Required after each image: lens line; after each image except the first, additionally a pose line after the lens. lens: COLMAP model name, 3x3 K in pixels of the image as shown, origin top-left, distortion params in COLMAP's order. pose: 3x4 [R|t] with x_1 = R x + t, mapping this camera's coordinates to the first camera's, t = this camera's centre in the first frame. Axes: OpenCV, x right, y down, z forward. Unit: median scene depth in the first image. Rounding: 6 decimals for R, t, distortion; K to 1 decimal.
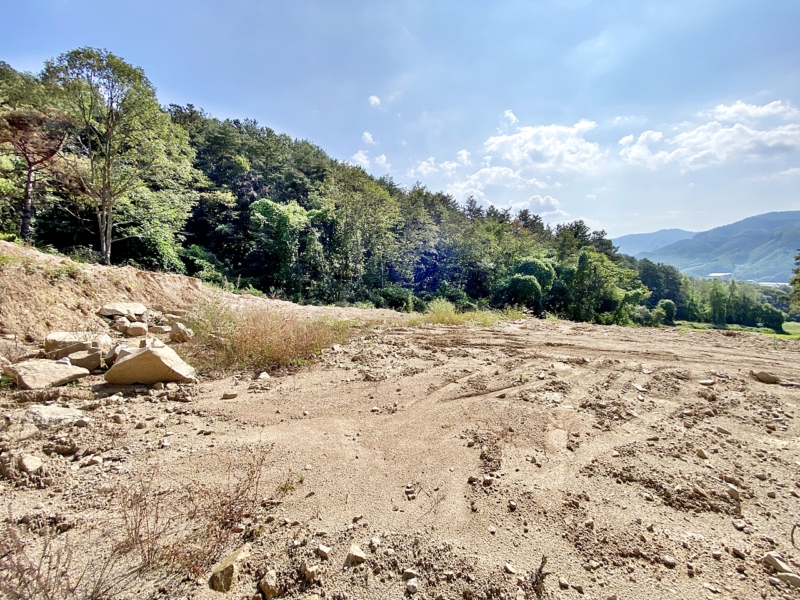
lens RADIAL K [[304.2, 0, 400.0], [0, 304.2, 300.0], [0, 0, 1]] dist [-0.037820, -0.000517]
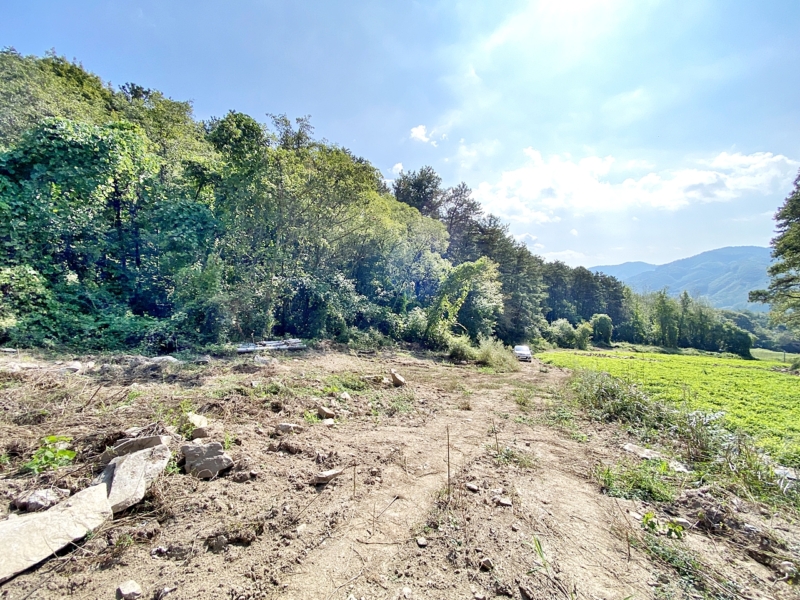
lens RADIAL K [[304.2, 0, 400.0], [0, 304.2, 300.0], [0, 0, 1]] dist [-0.037820, -0.000517]
pose [[0.997545, 0.027346, 0.064470, 0.345023], [-0.021539, 0.995790, -0.089100, 0.042756], [-0.066635, 0.087492, 0.993934, 0.274046]]
